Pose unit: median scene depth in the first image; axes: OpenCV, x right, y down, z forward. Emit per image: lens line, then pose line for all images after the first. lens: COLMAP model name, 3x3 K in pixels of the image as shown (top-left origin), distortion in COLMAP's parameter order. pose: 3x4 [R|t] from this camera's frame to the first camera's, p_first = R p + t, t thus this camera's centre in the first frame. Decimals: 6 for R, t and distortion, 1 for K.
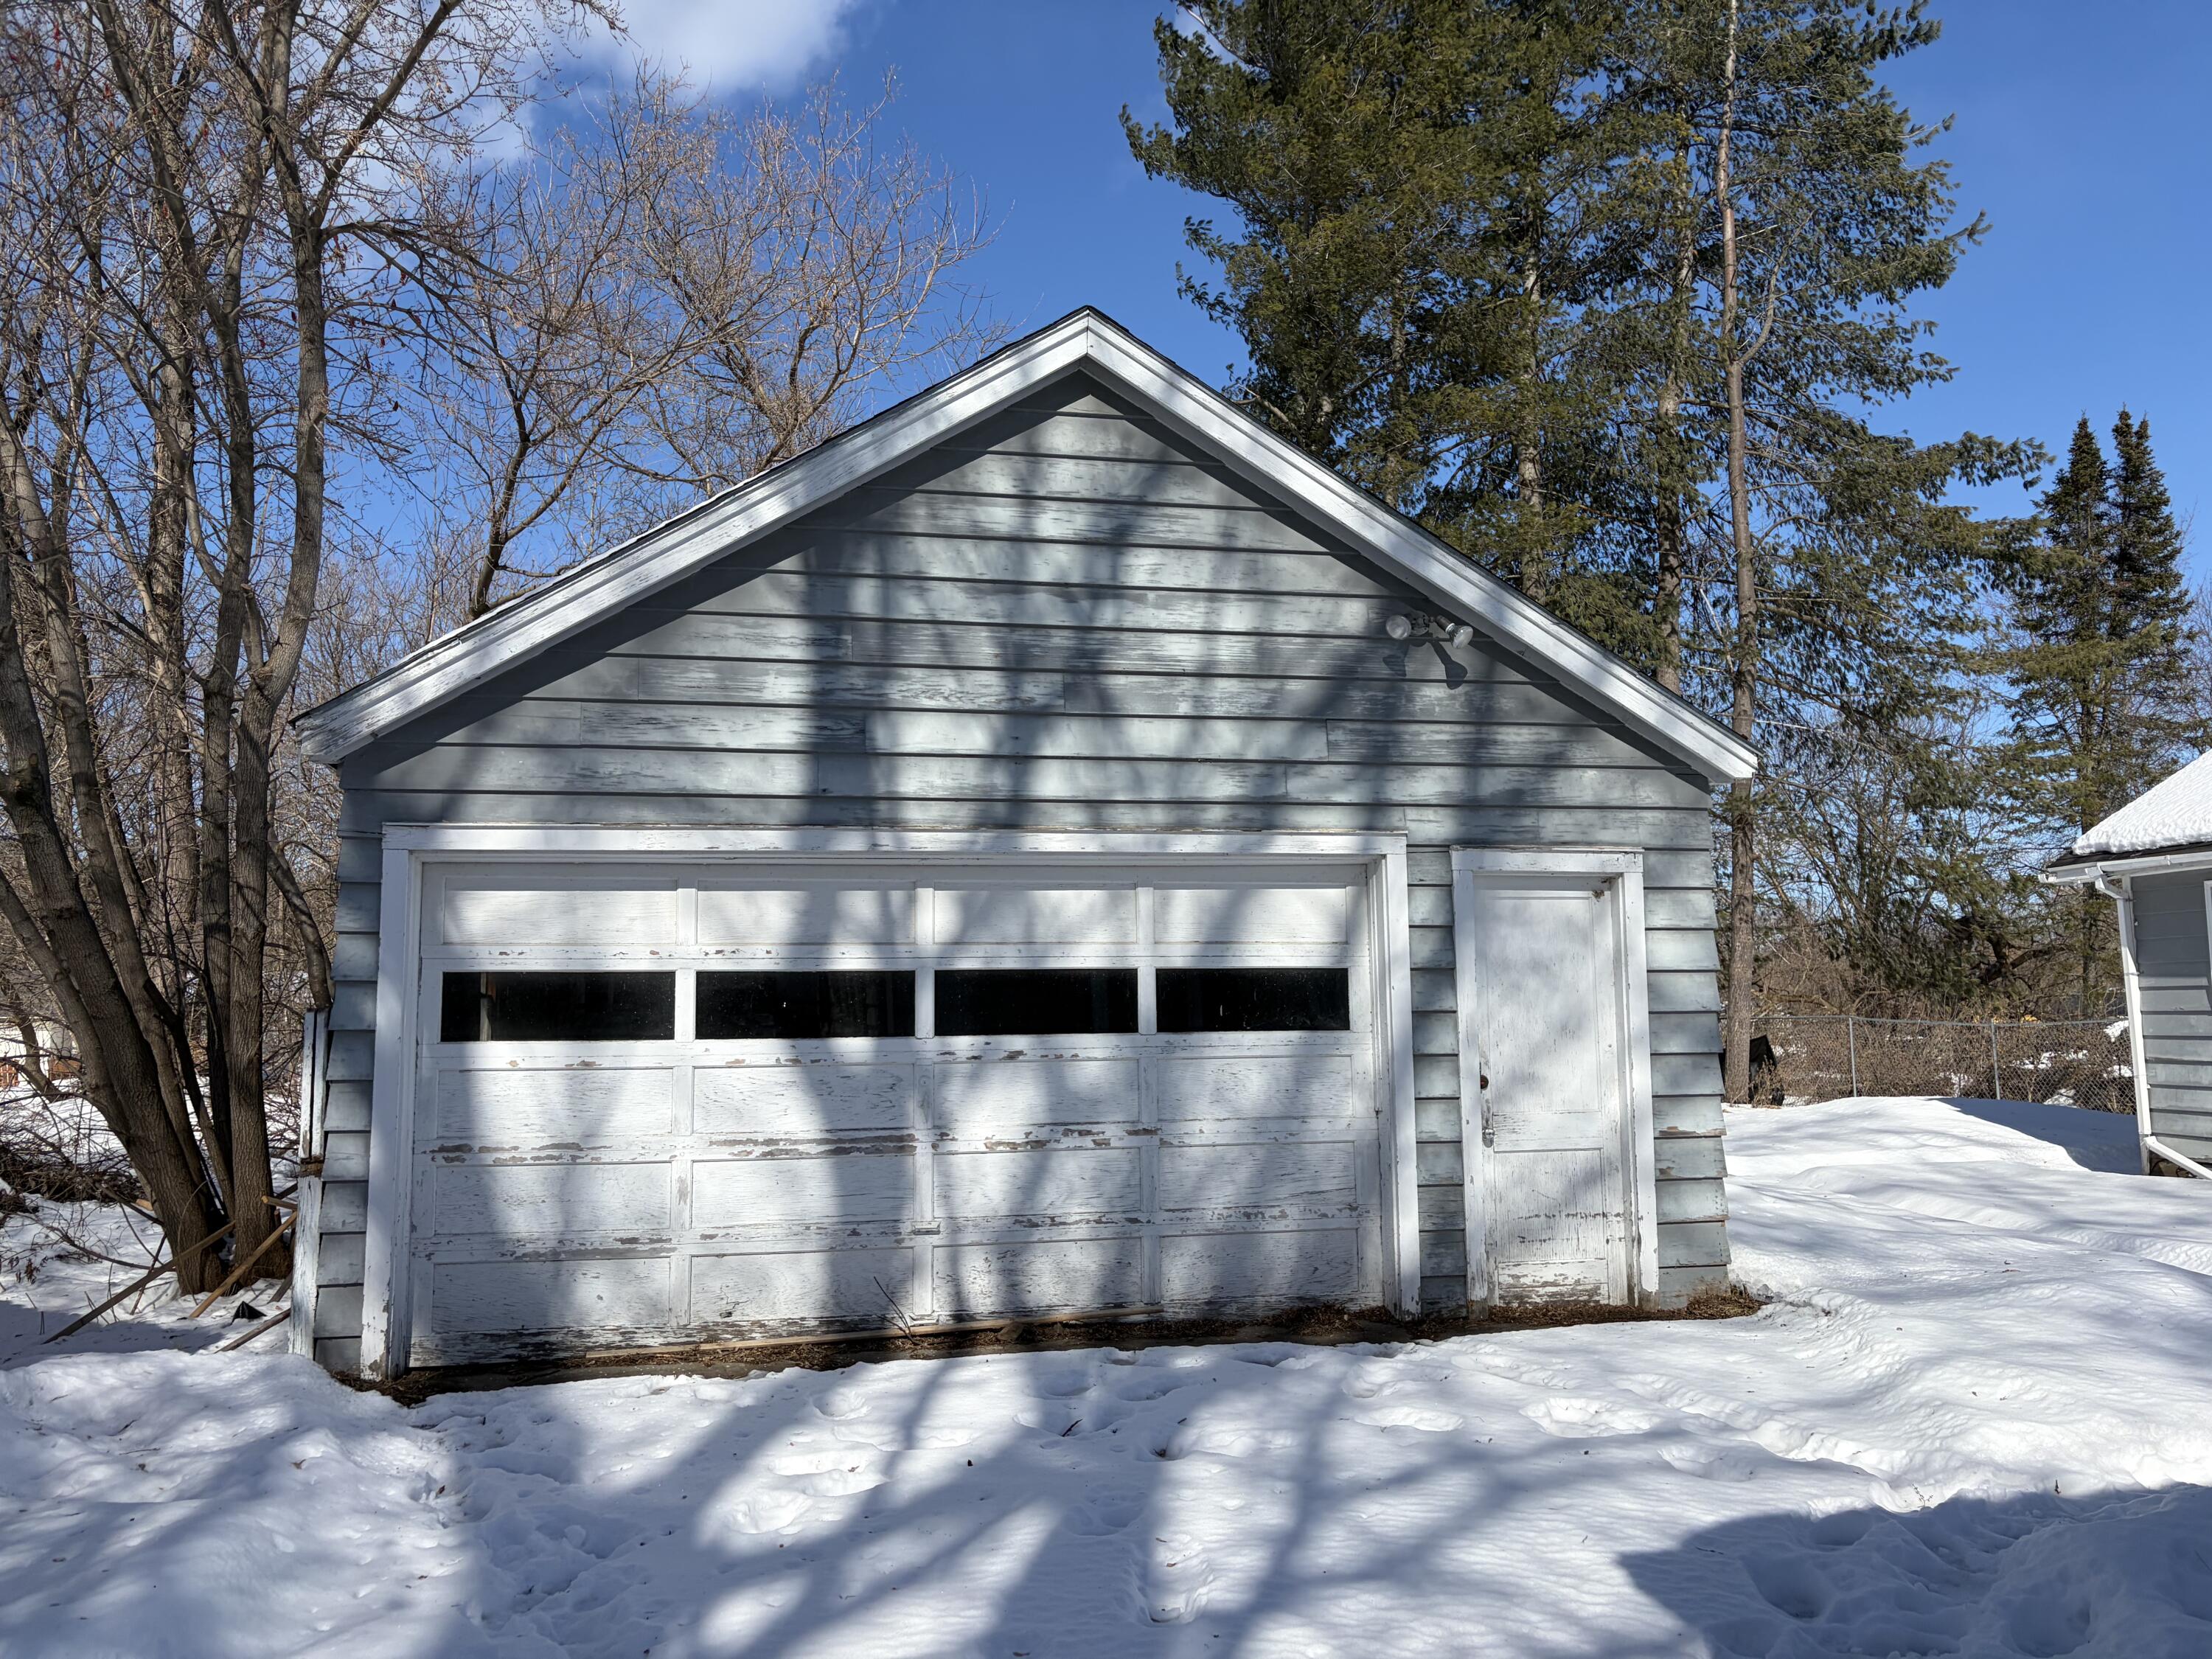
lens RADIAL K [[1893.4, 0, 1083.0], [0, 1893.4, 859.5], [0, 0, 1]] dist [0.188103, -0.098819]
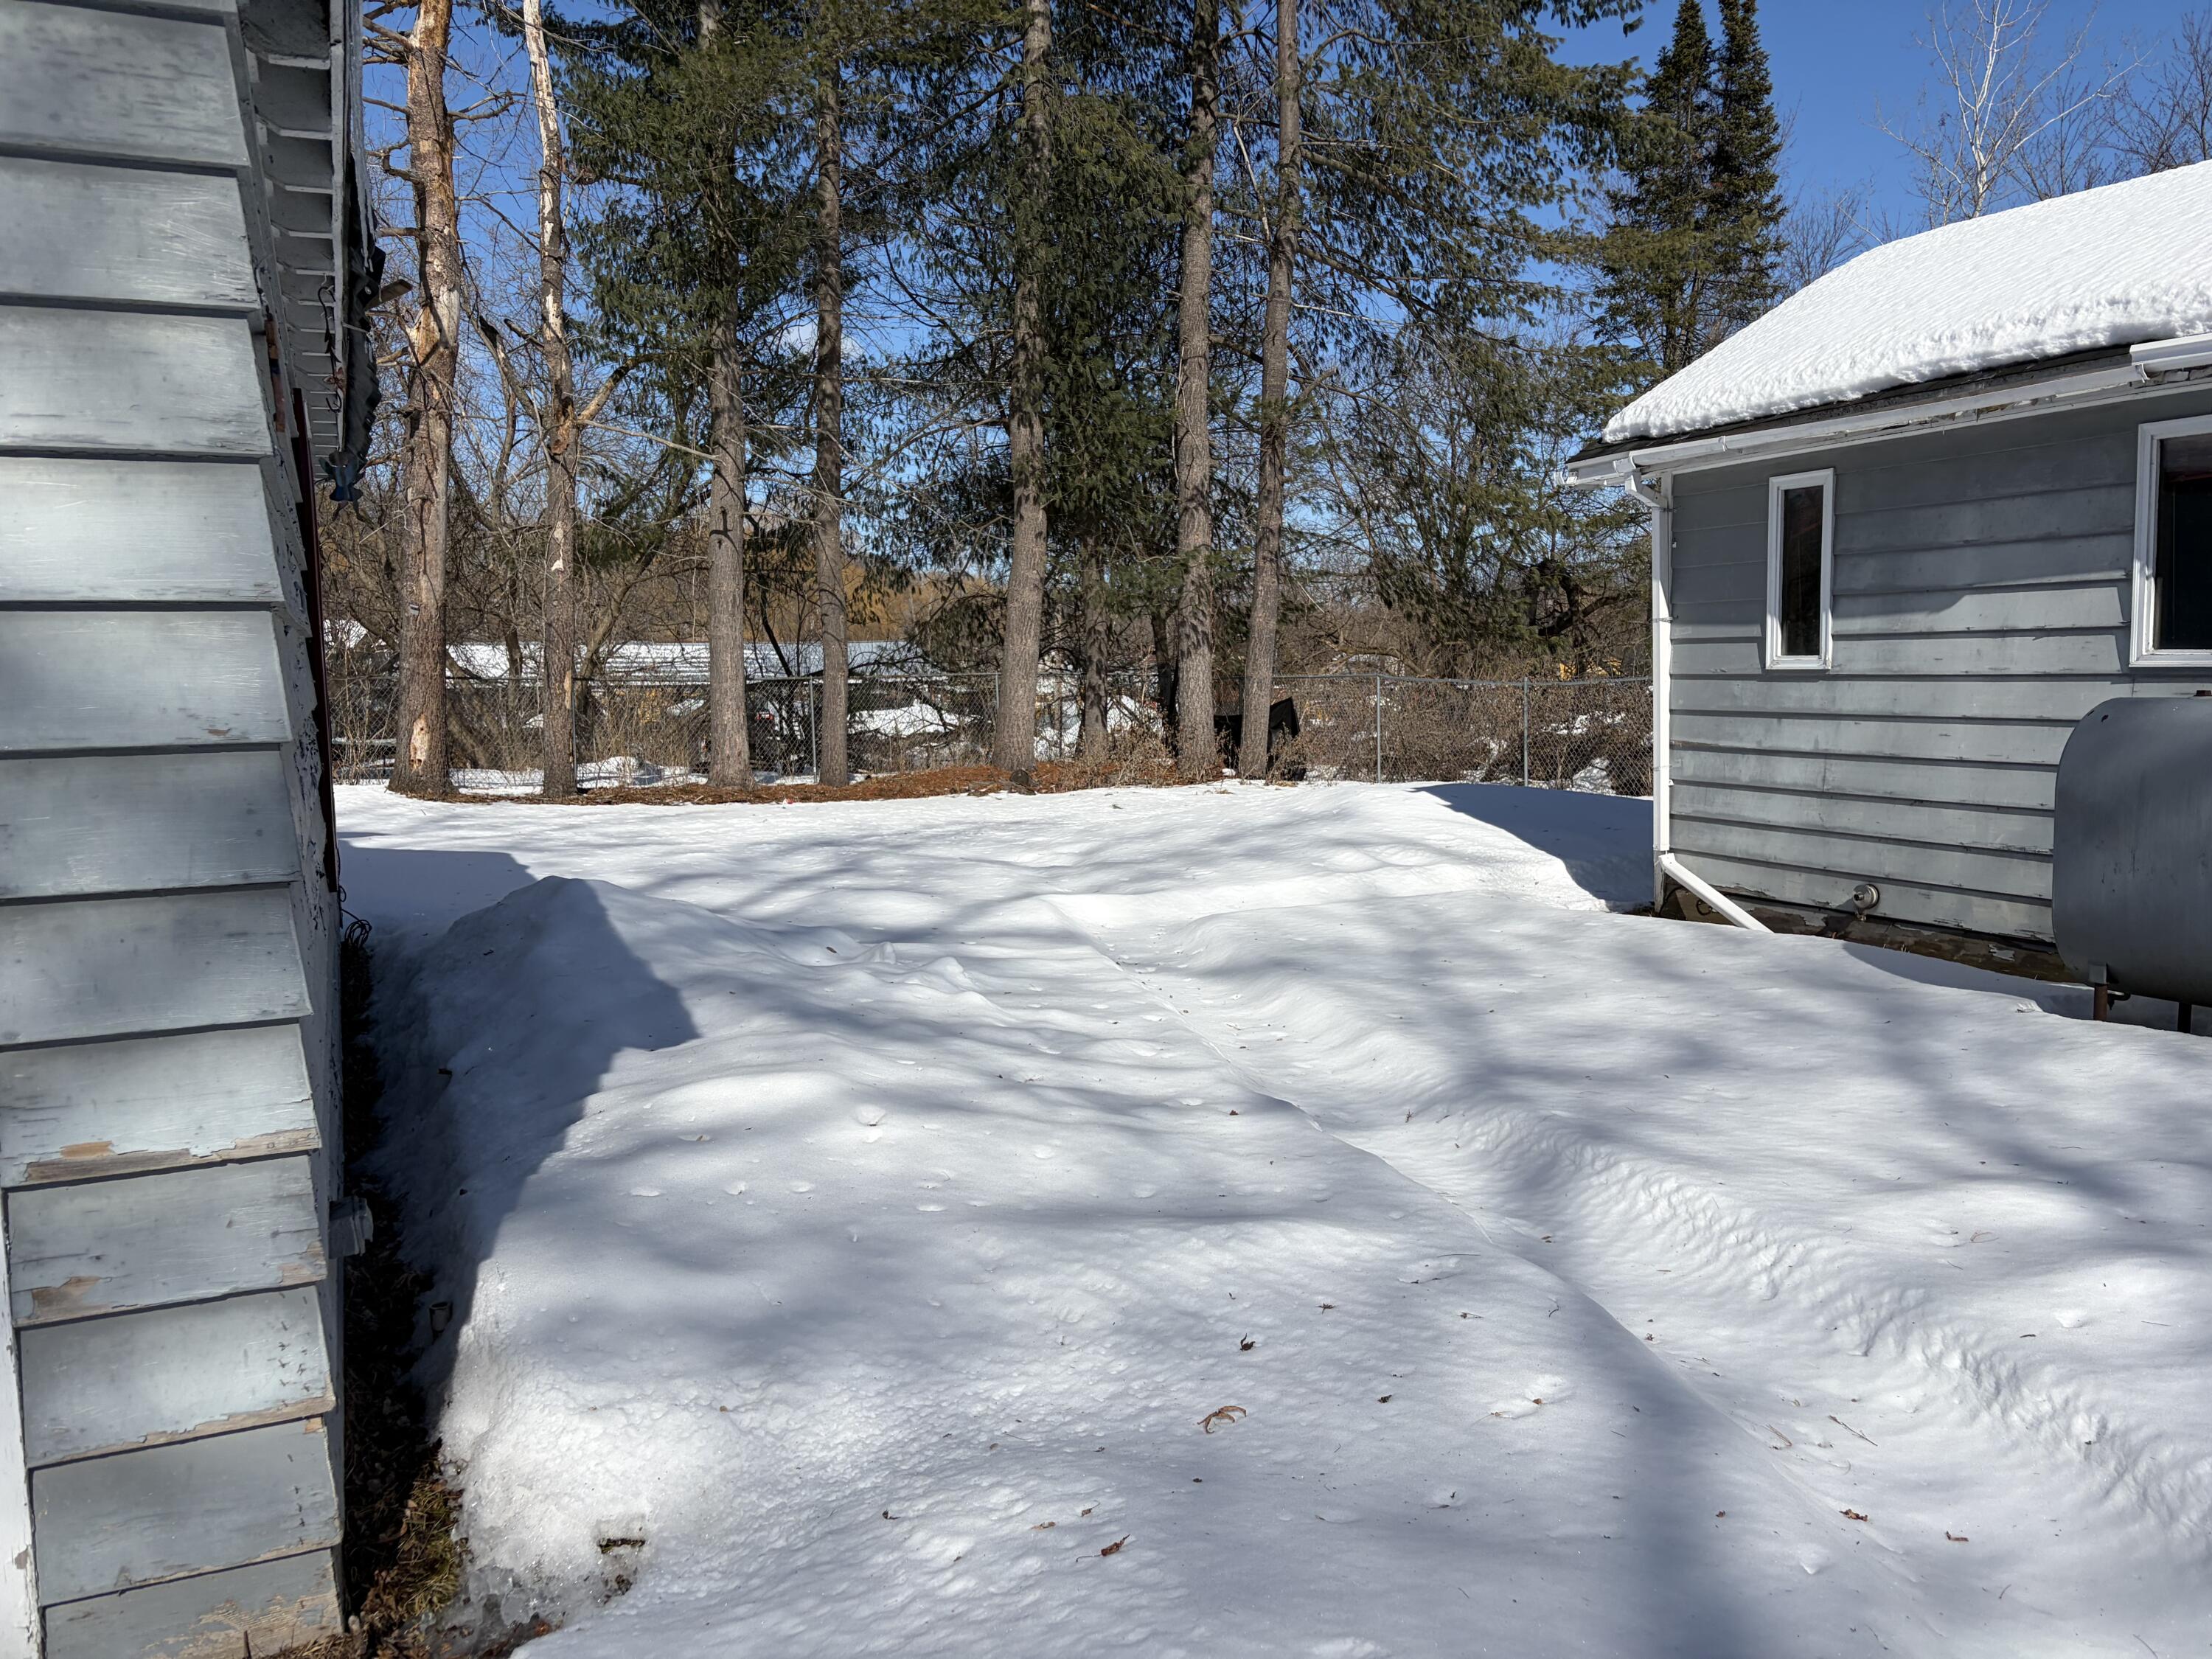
lens RADIAL K [[1641.9, 0, 1106.0], [0, 1641.9, 829.5], [0, 0, 1]] dist [0.066360, -0.067171]
pose [[0.990509, -0.013479, 0.136788, 0.174112], [-0.011742, 0.983245, 0.181910, 0.018264], [-0.136948, -0.181789, 0.973755, 0.305586]]
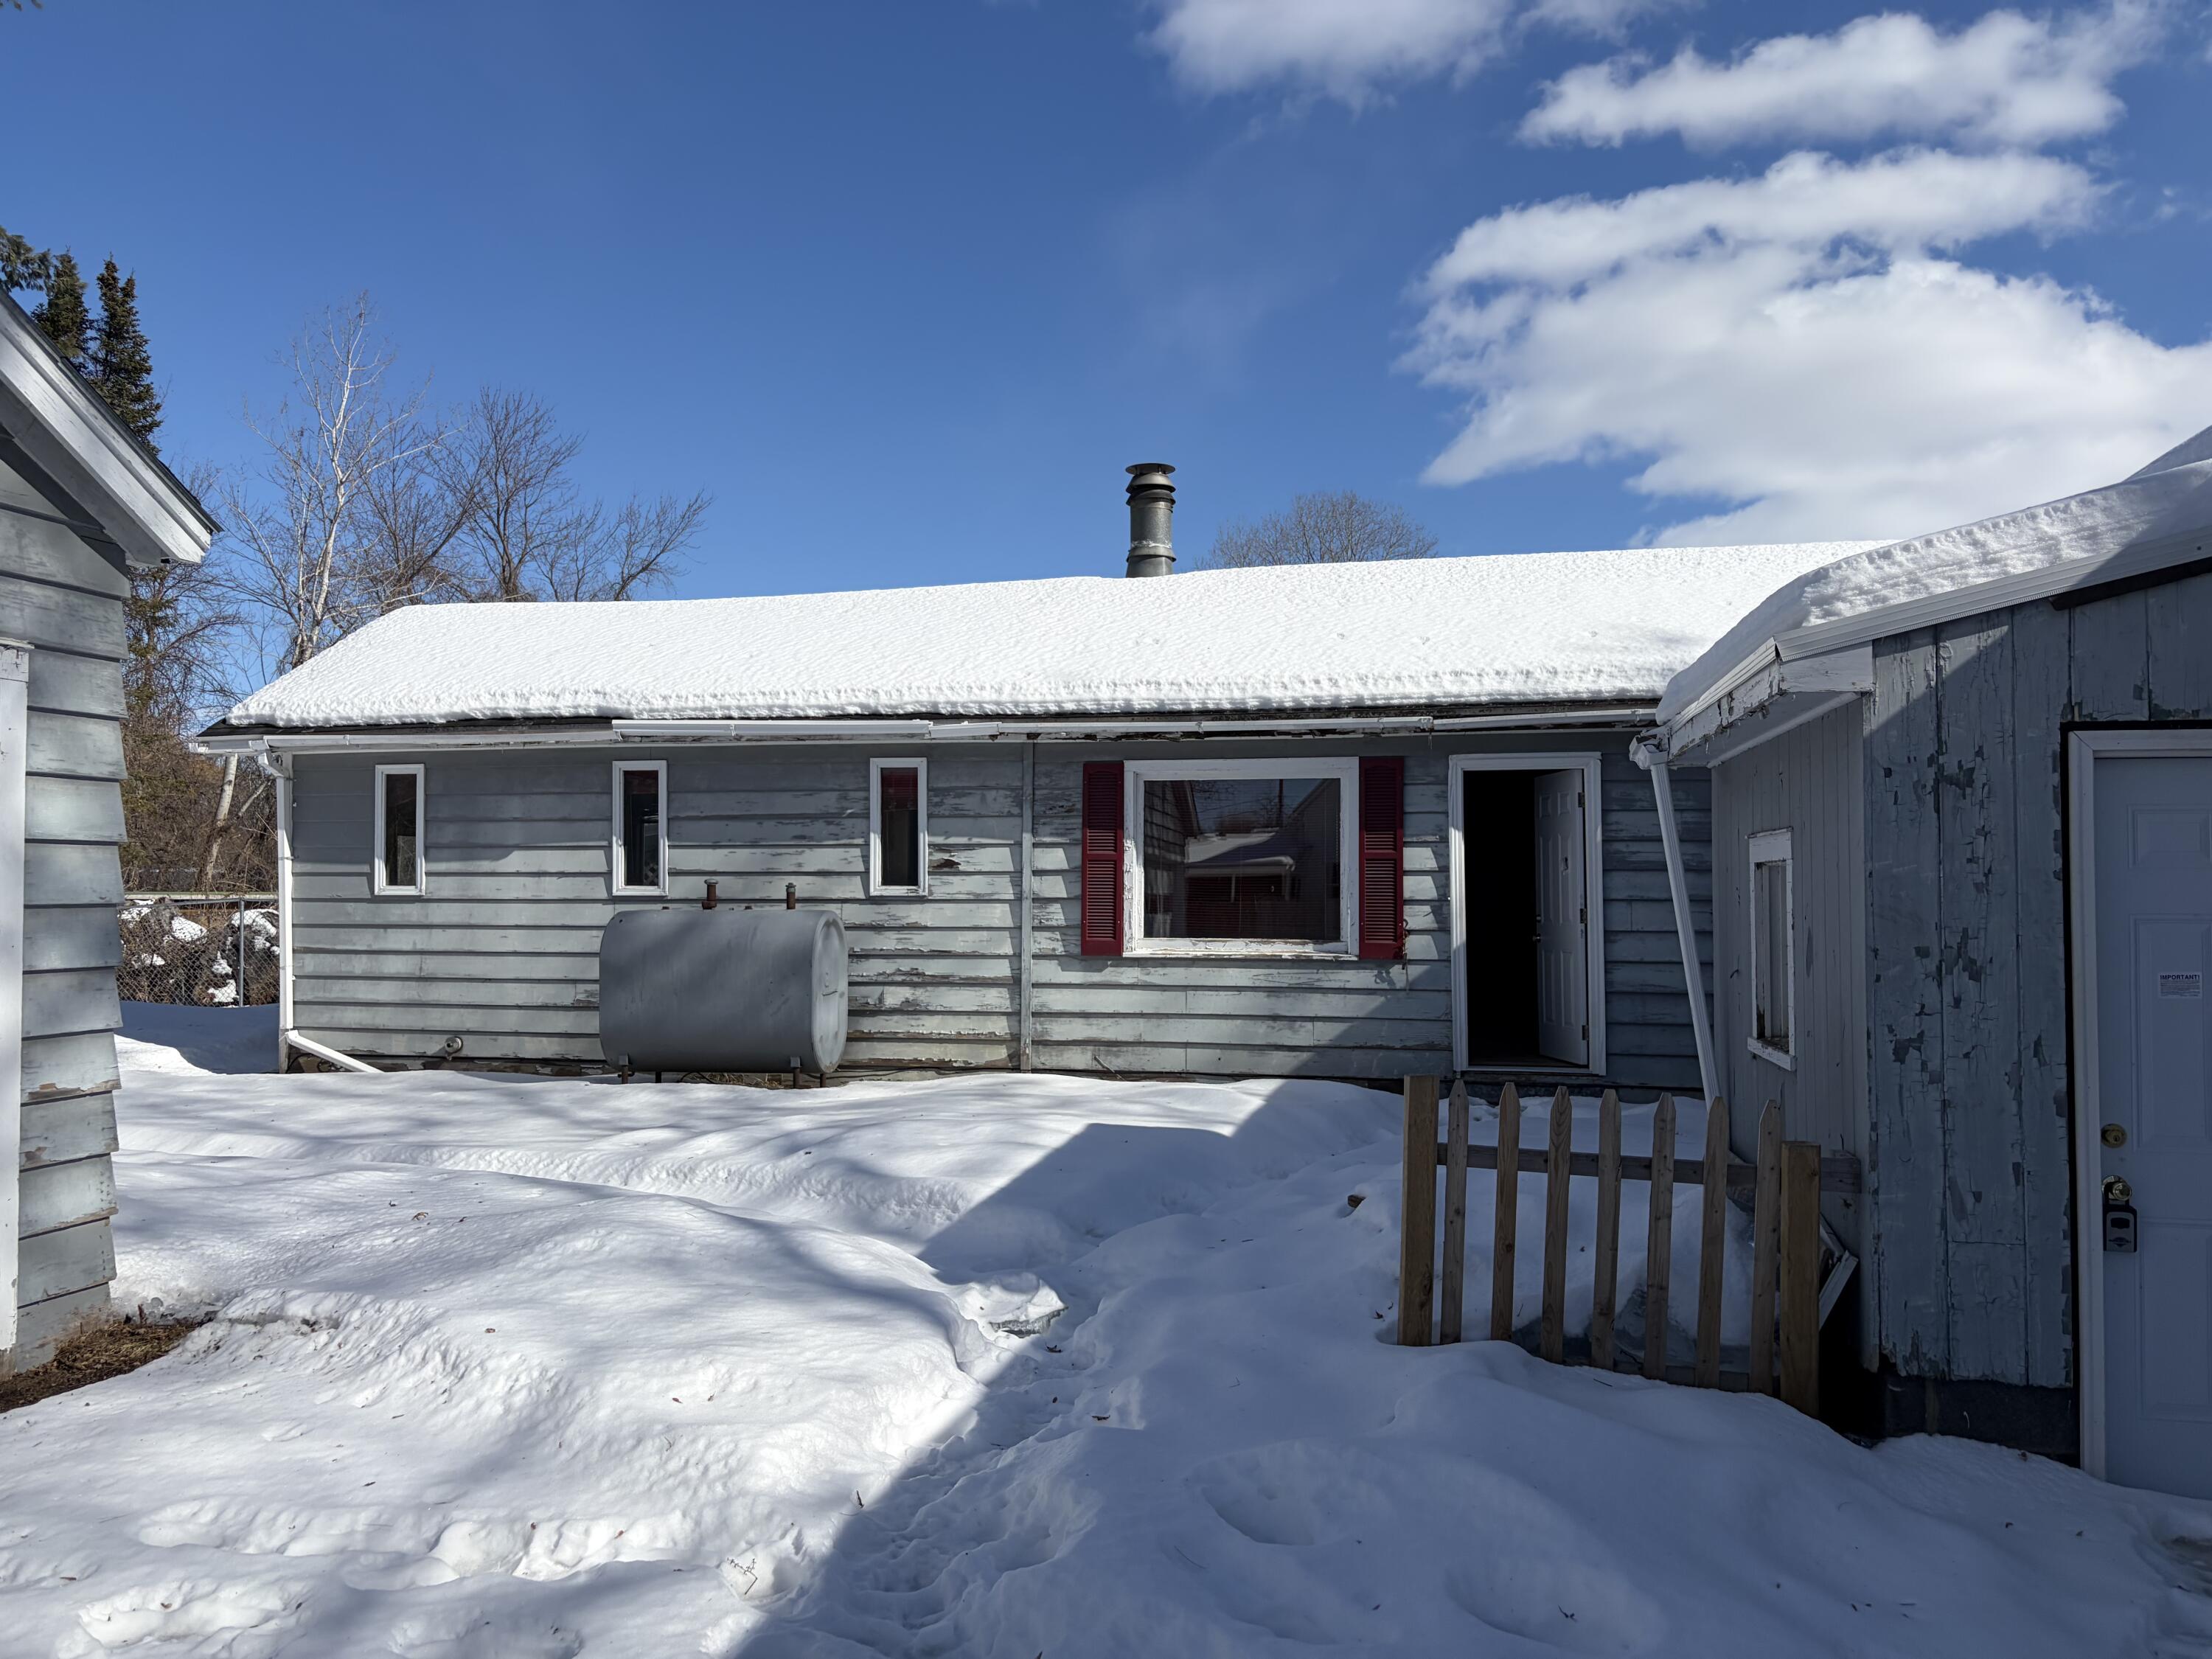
lens RADIAL K [[1742.4, 0, 1116.8], [0, 1742.4, 865.5], [0, 0, 1]] dist [0.354397, -0.426632]
pose [[0.474960, 0.029143, 0.879525, -0.029482], [-0.083966, 0.996392, 0.012328, 0.011929], [-0.875992, -0.079706, 0.475694, 0.165410]]
